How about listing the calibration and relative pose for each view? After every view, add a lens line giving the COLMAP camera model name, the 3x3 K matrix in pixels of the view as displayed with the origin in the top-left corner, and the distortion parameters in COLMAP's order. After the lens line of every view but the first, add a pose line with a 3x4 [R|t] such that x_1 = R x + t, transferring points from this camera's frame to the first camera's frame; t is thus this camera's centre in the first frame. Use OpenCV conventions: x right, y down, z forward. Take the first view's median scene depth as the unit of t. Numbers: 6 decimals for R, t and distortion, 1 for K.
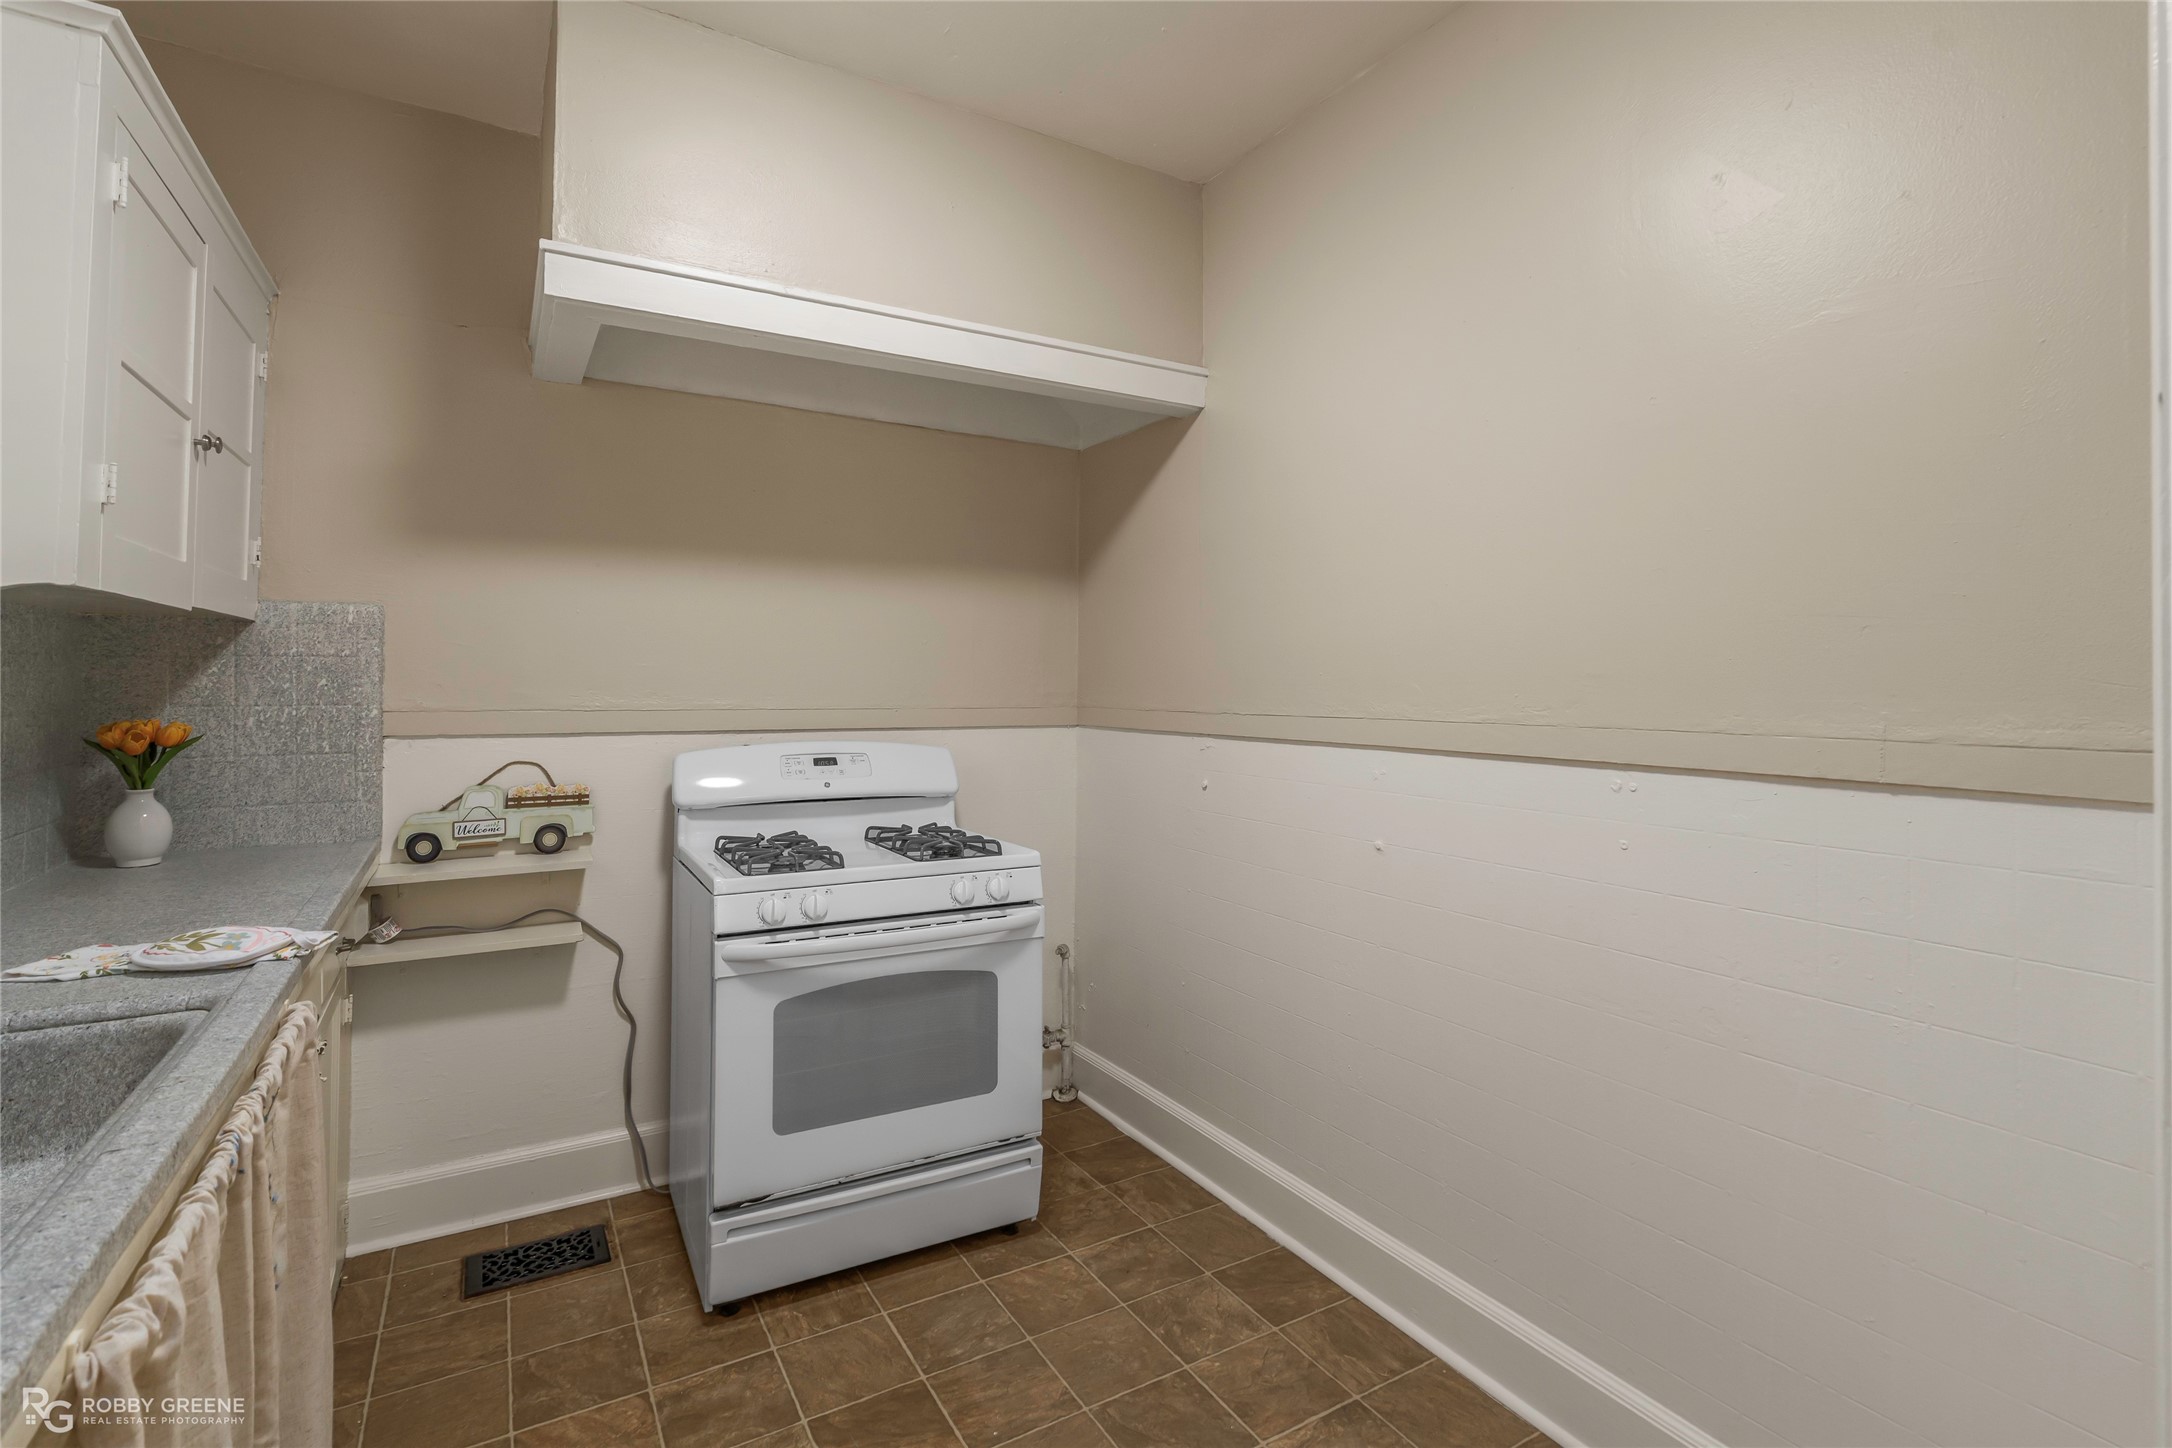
lens RADIAL K [[982.1, 0, 1093.8], [0, 982.1, 675.5], [0, 0, 1]] dist [-0.005154, 0.001344]
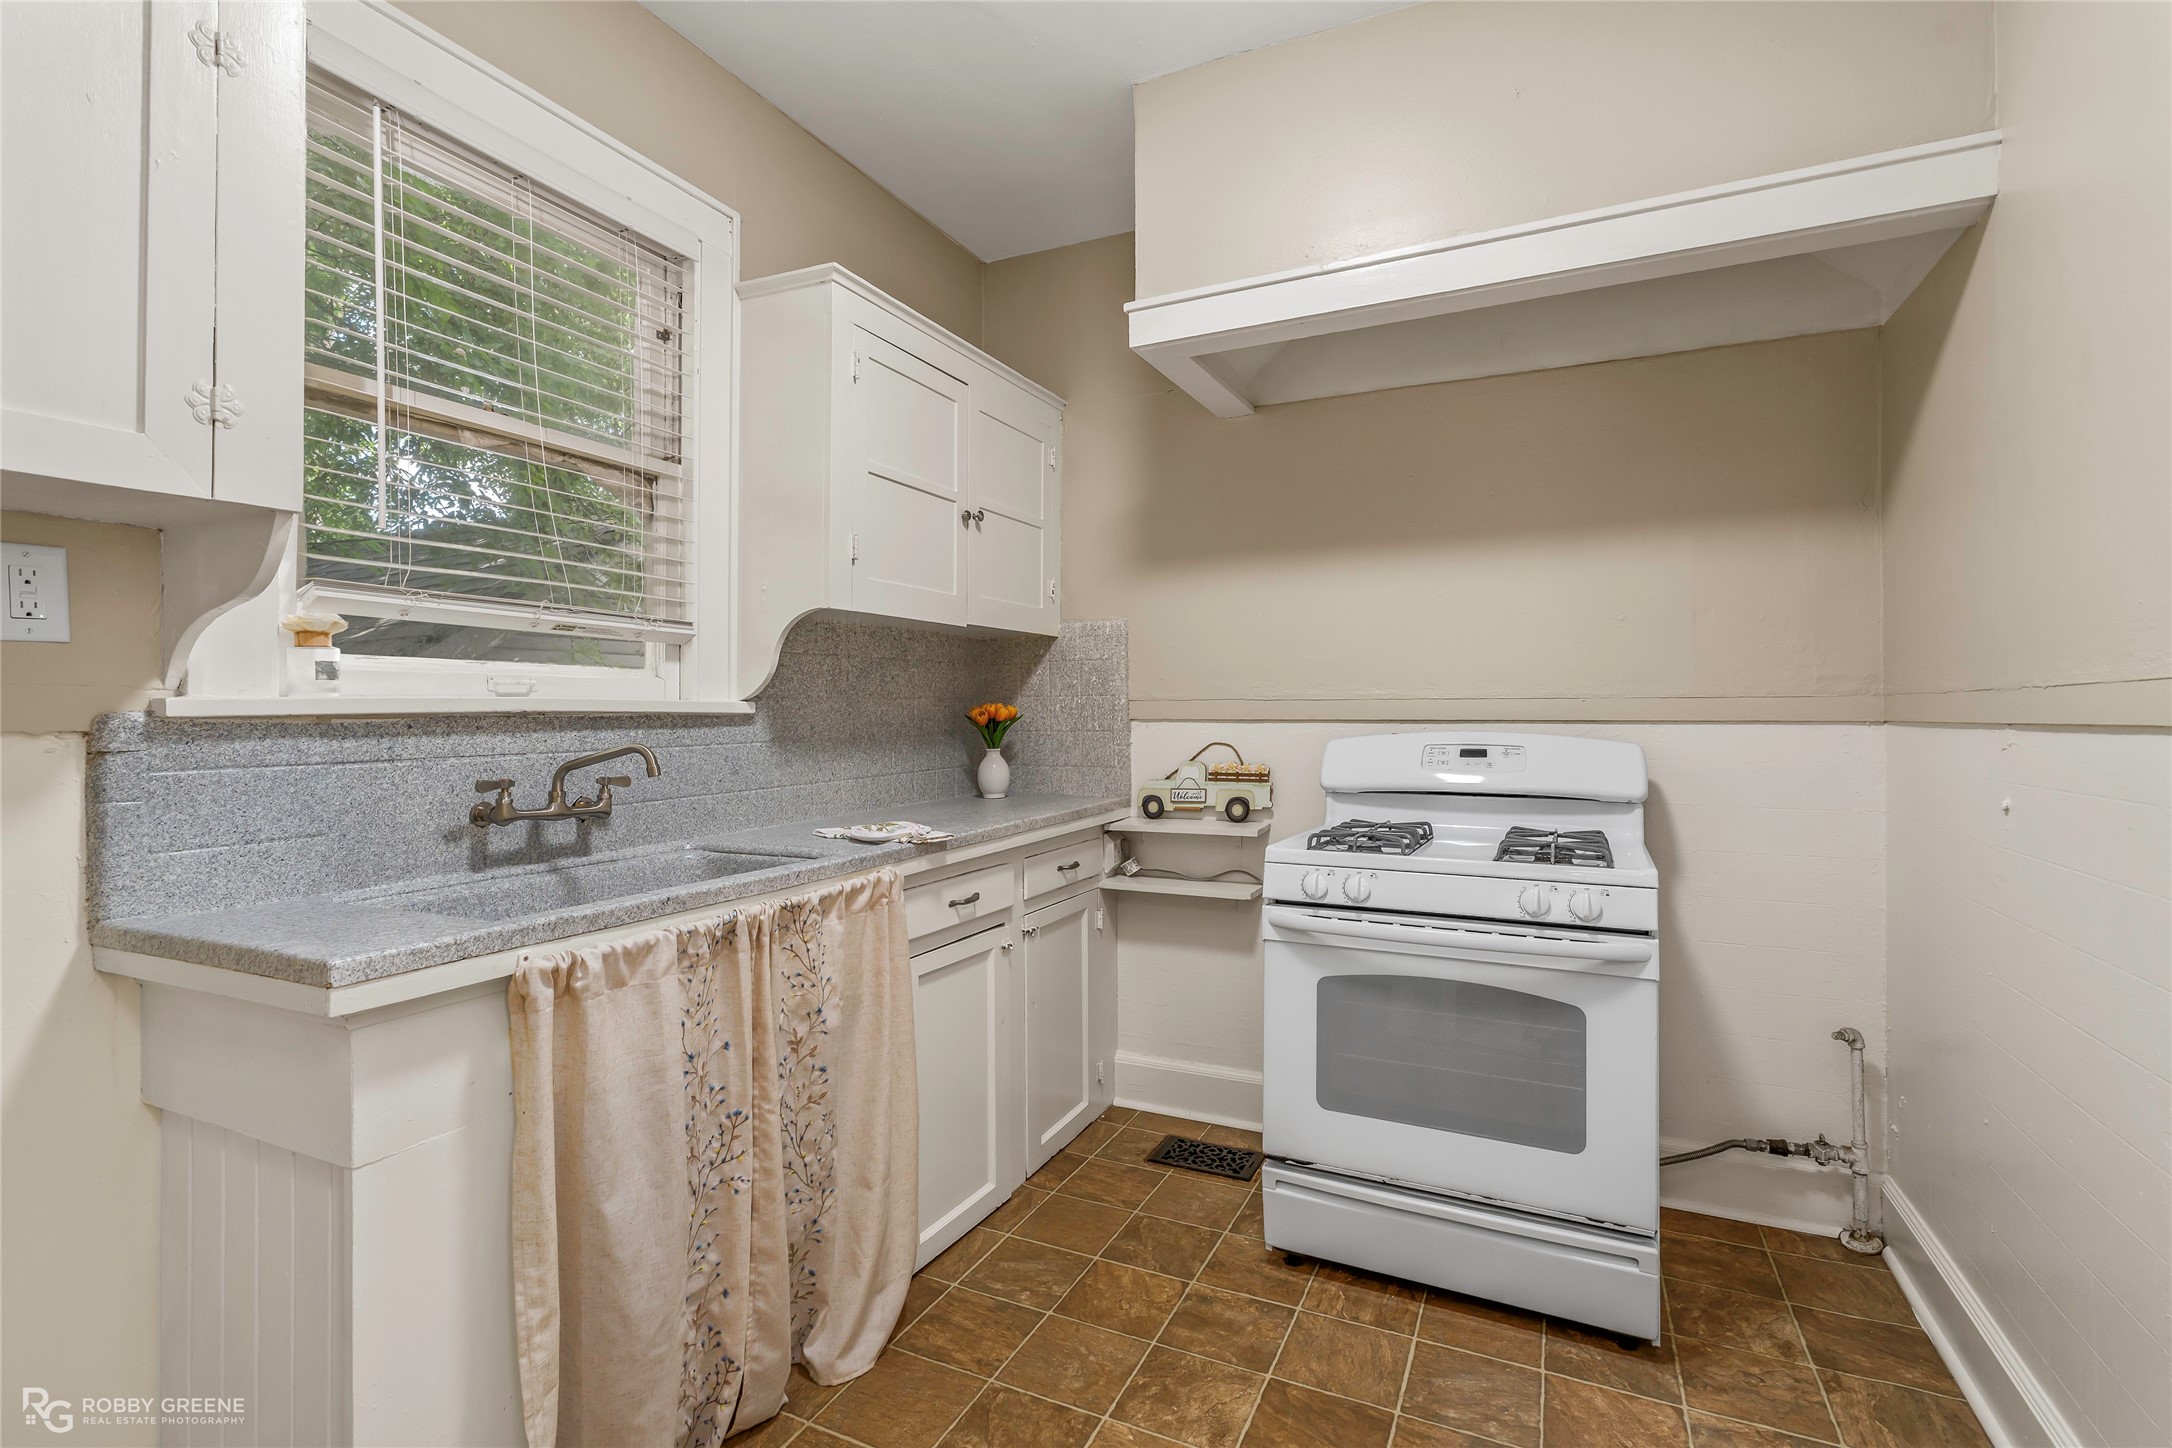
lens RADIAL K [[982.1, 0, 1091.8], [0, 982.1, 711.7], [0, 0, 1]] dist [-0.005154, 0.001344]
pose [[0.572637, -0.006865, -0.819781, 0.334647], [0.015148, 0.999883, 0.002207, 0.049203], [0.819669, -0.013682, 0.572673, 0.208421]]
